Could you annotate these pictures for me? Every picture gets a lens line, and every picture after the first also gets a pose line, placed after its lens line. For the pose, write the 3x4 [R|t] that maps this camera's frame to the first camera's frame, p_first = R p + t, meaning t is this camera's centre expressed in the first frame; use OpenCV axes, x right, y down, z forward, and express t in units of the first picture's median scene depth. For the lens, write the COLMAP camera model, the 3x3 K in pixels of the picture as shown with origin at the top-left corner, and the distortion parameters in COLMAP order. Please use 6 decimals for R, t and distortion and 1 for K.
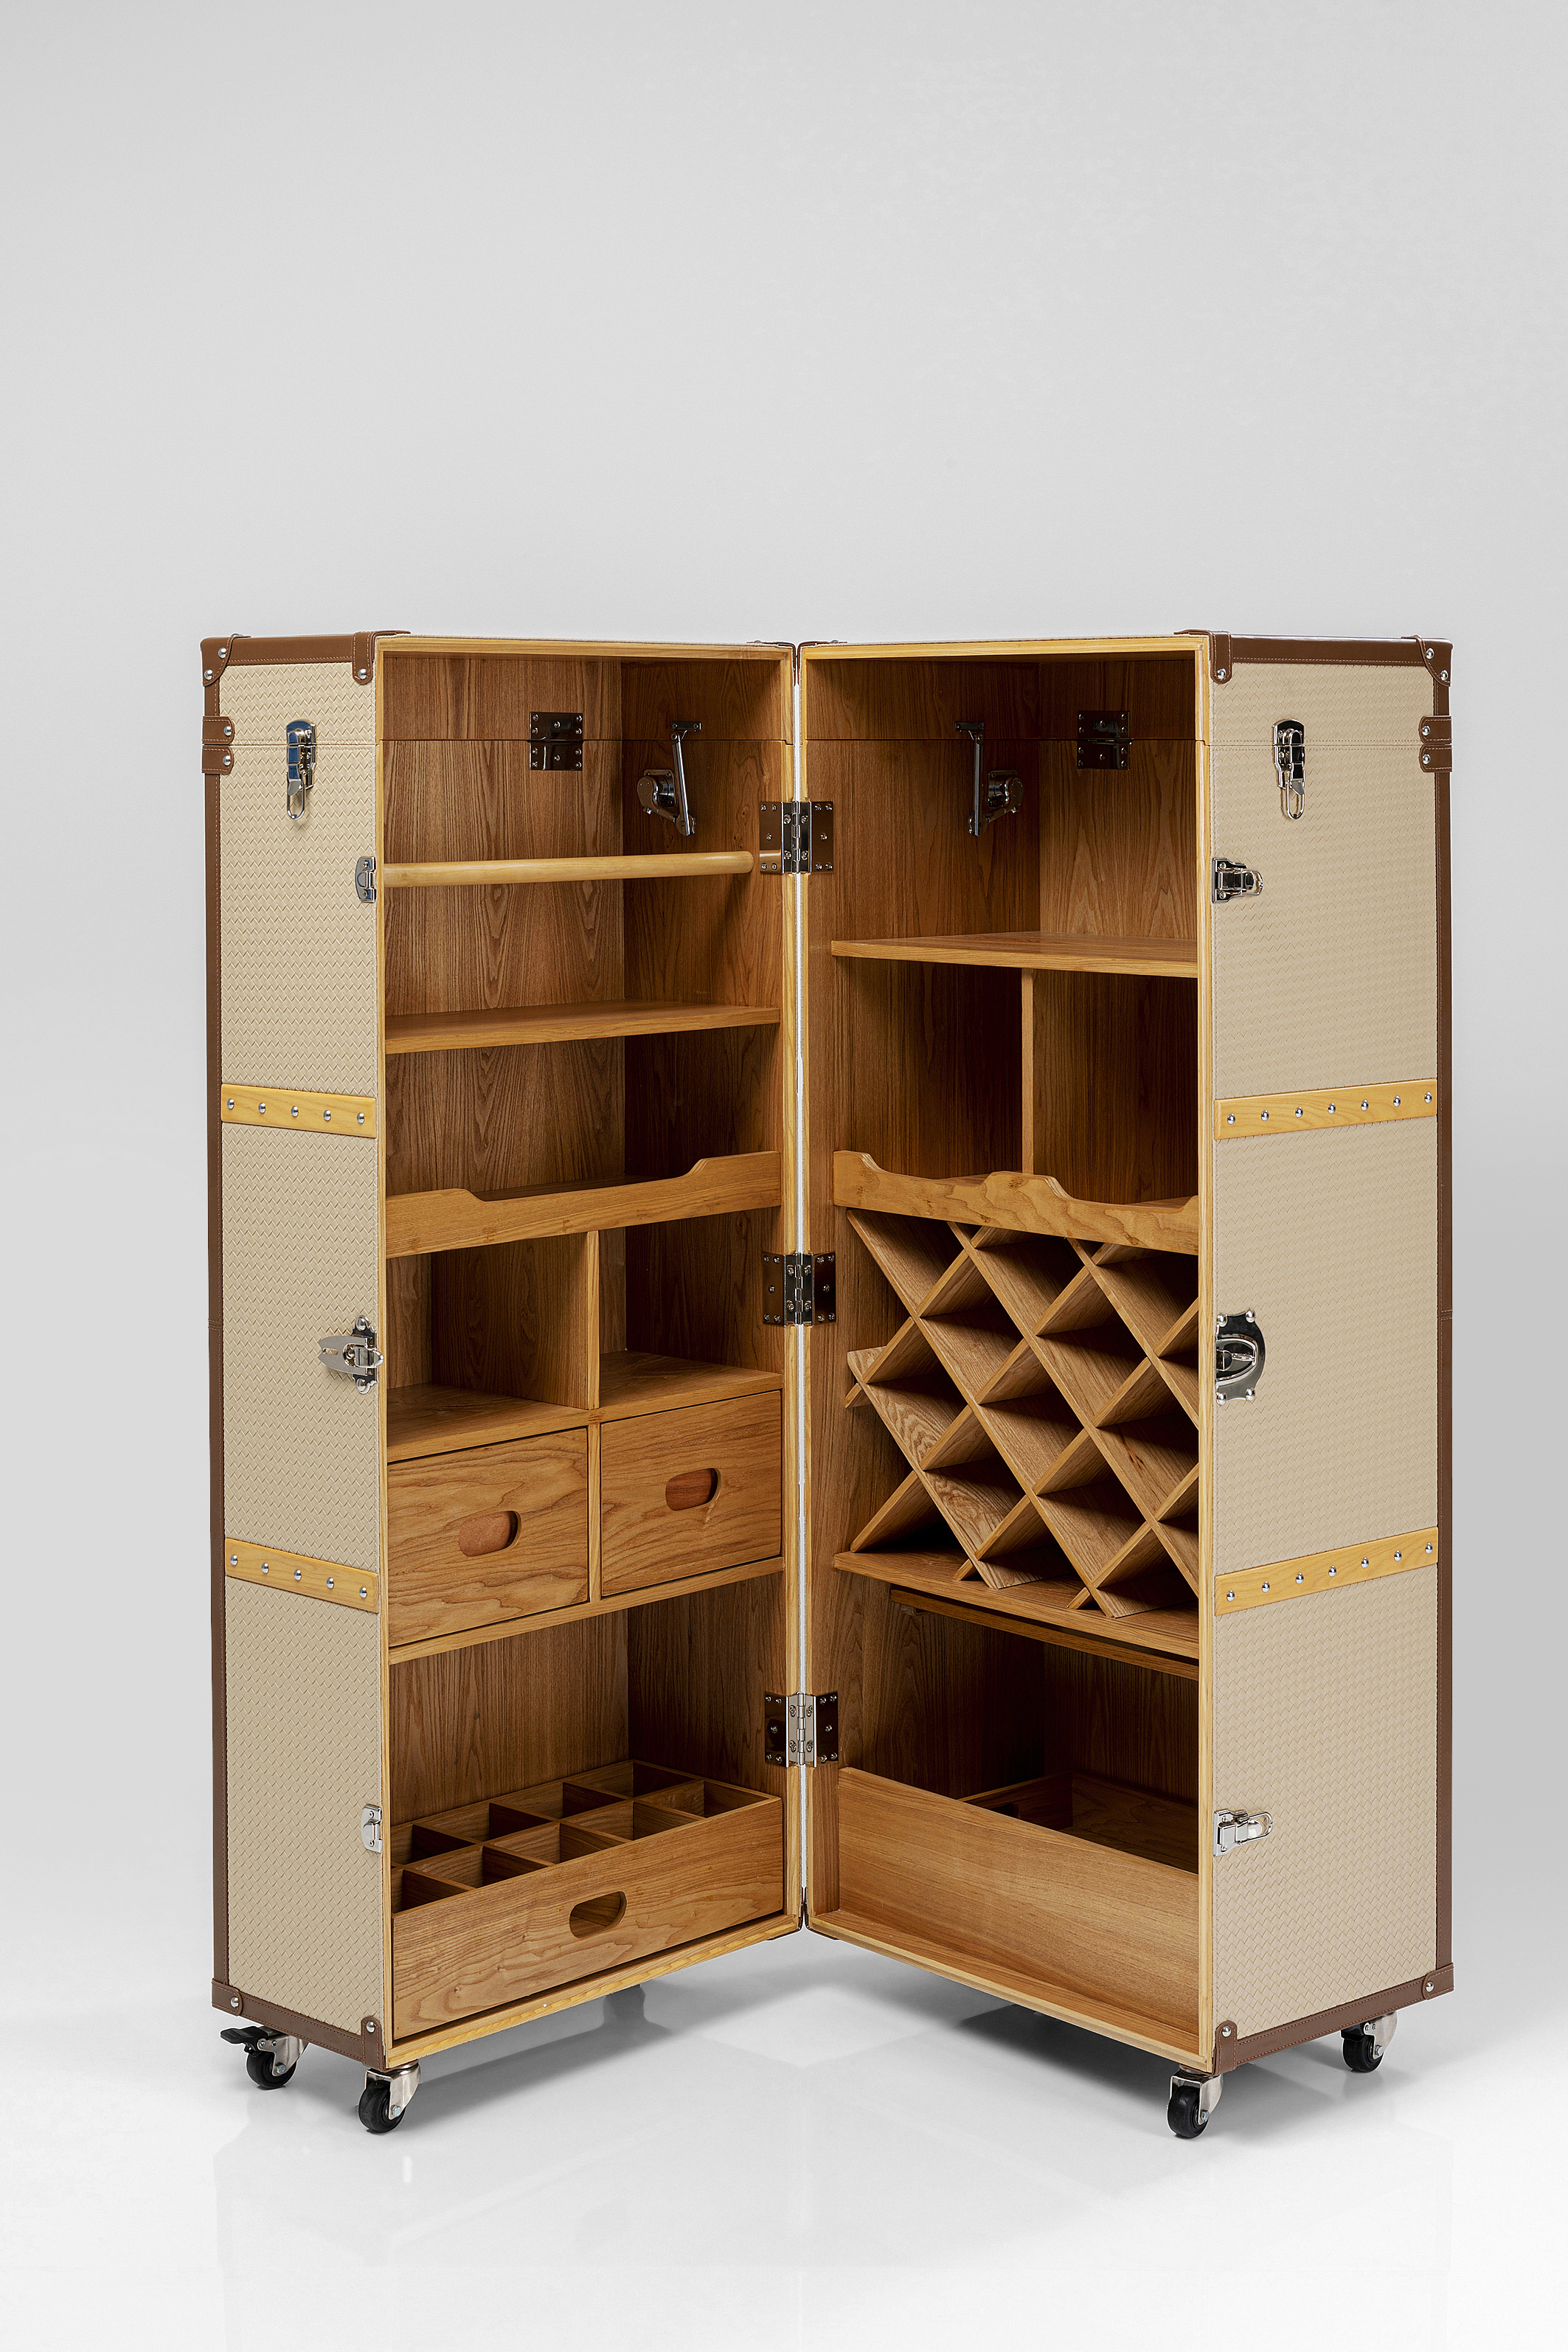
lens RADIAL K [[3687.4, 0, 772.6], [0, 3687.4, 1159.0], [0, 0, 1]] dist [-0.091804, 0.000000]
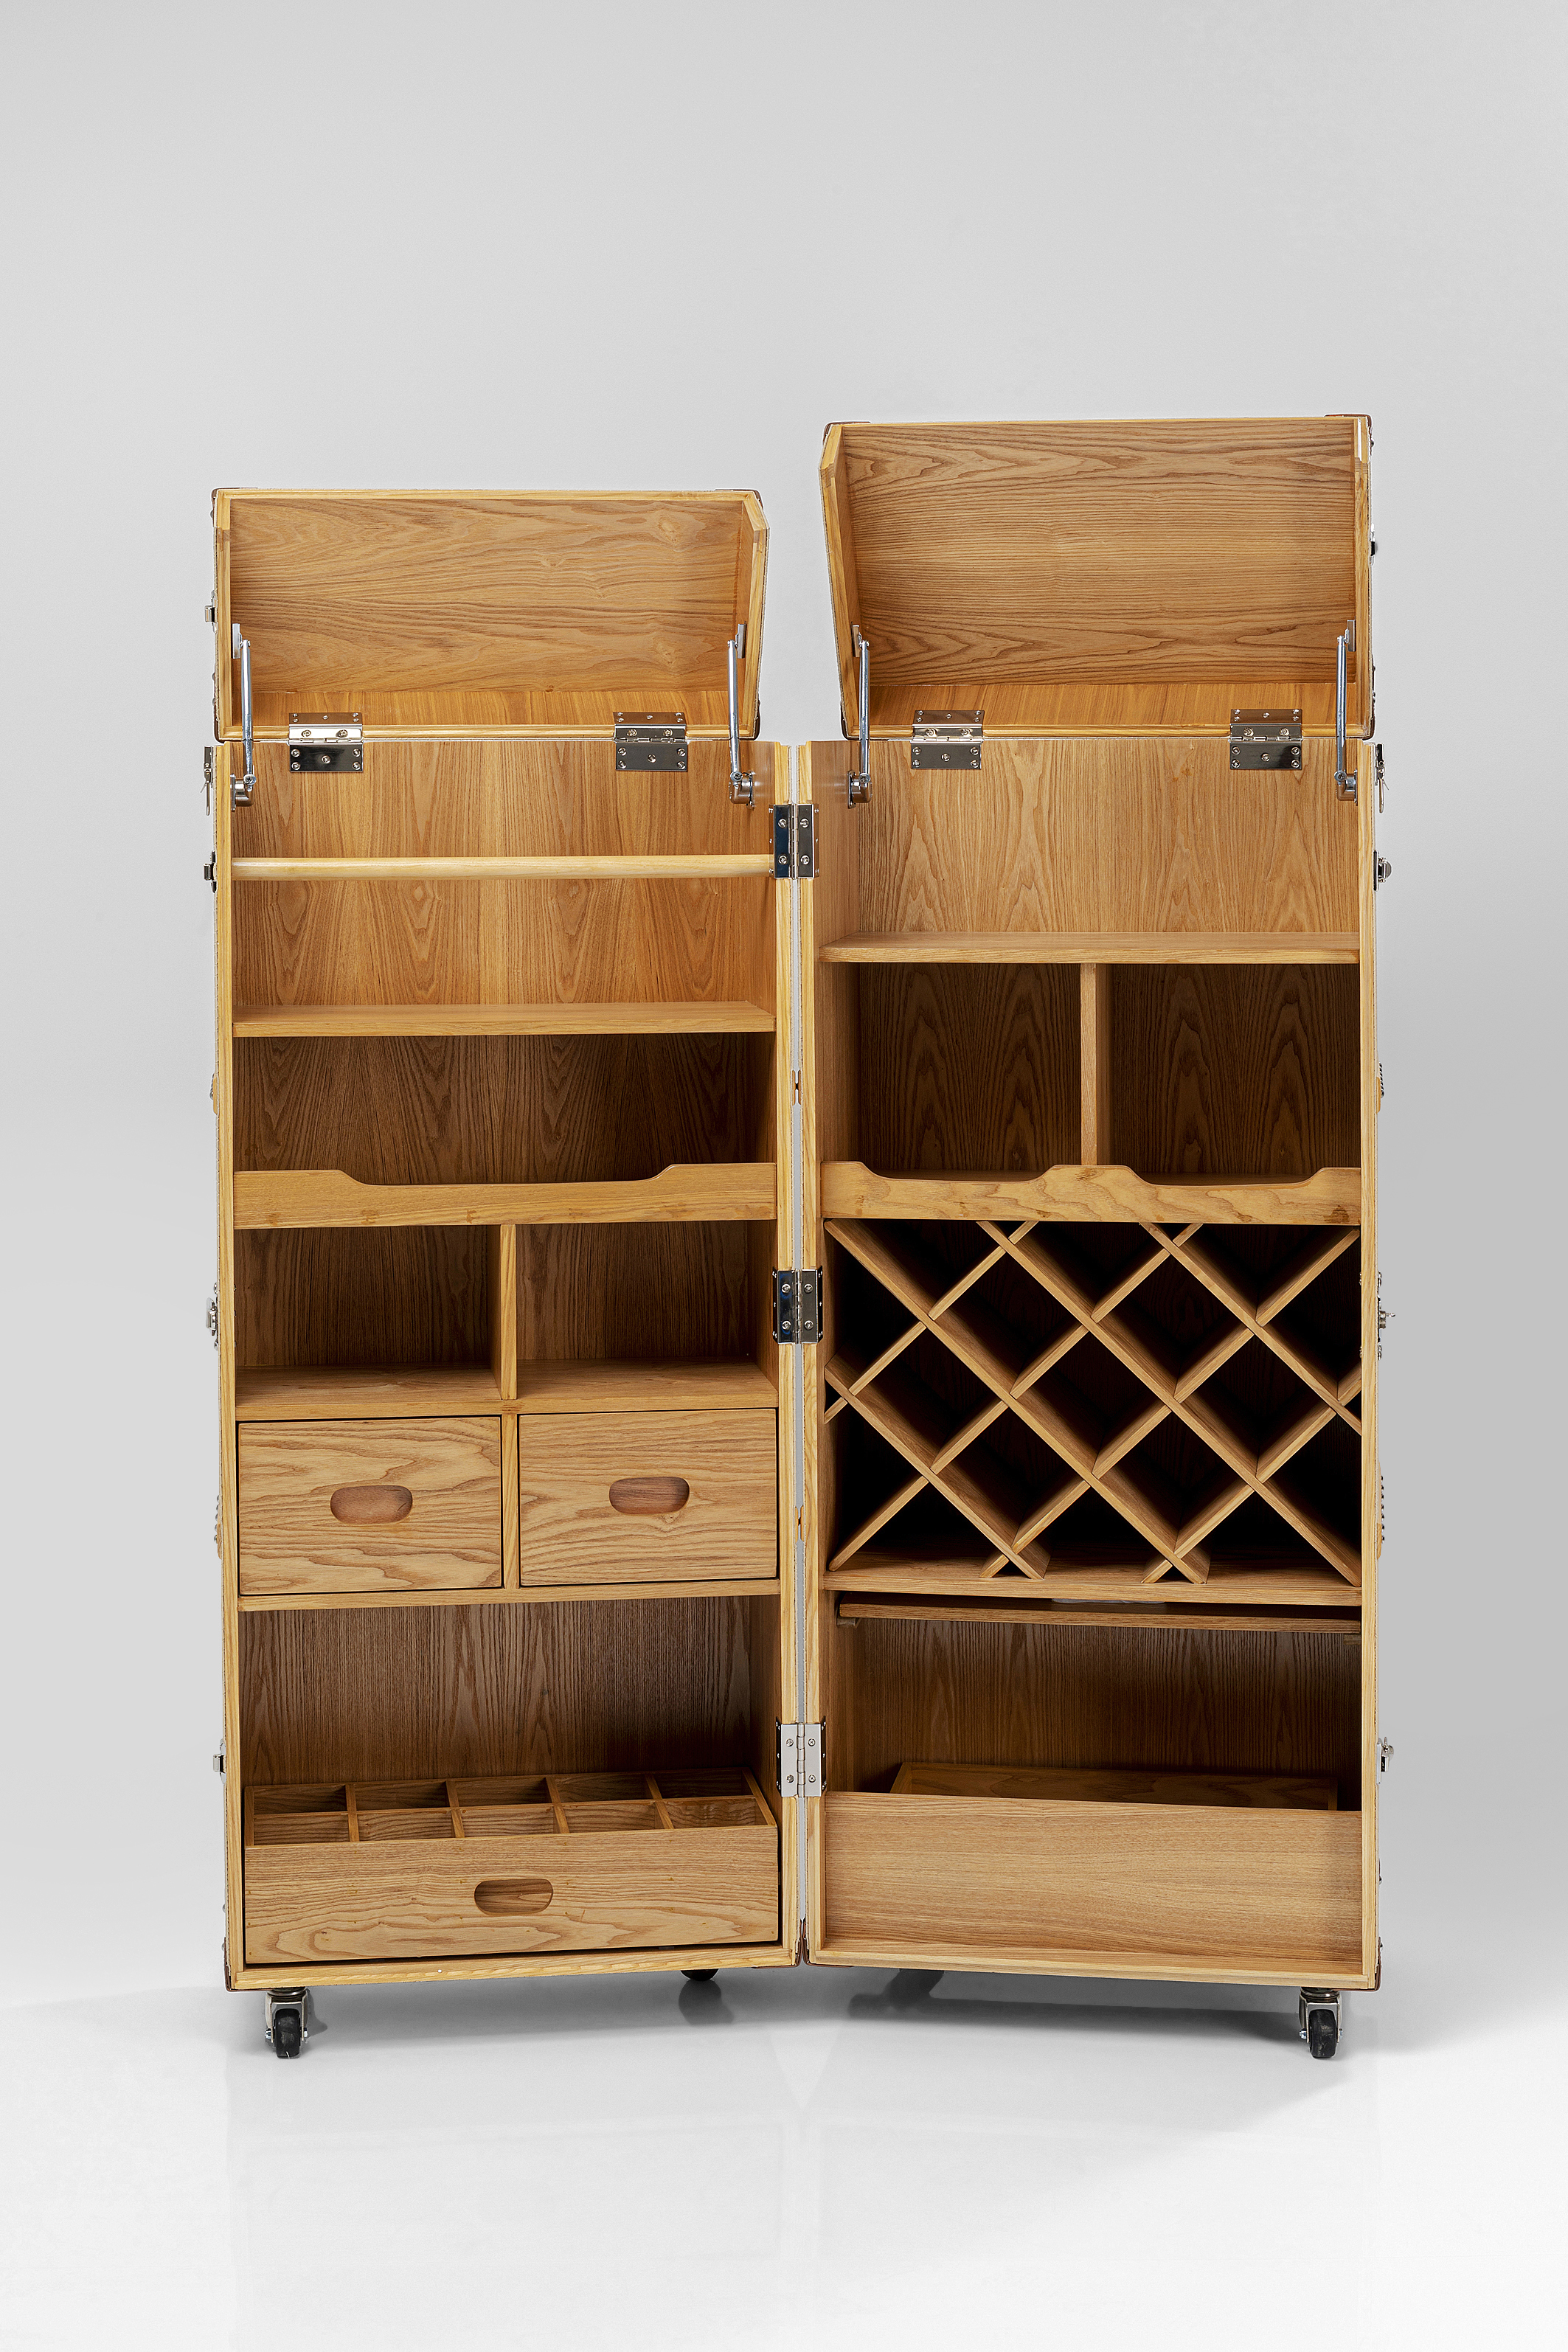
lens RADIAL K [[3687.4, 0, 784.0], [0, 3687.4, 1189.6], [0, 0, 1]] dist [-0.091804, 0.000000]
pose [[0.782267, 0.077561, -0.618096, 0.625776], [-0.071682, 0.996835, 0.034365, -0.029762], [0.618806, 0.017424, 0.785351, 0.244154]]
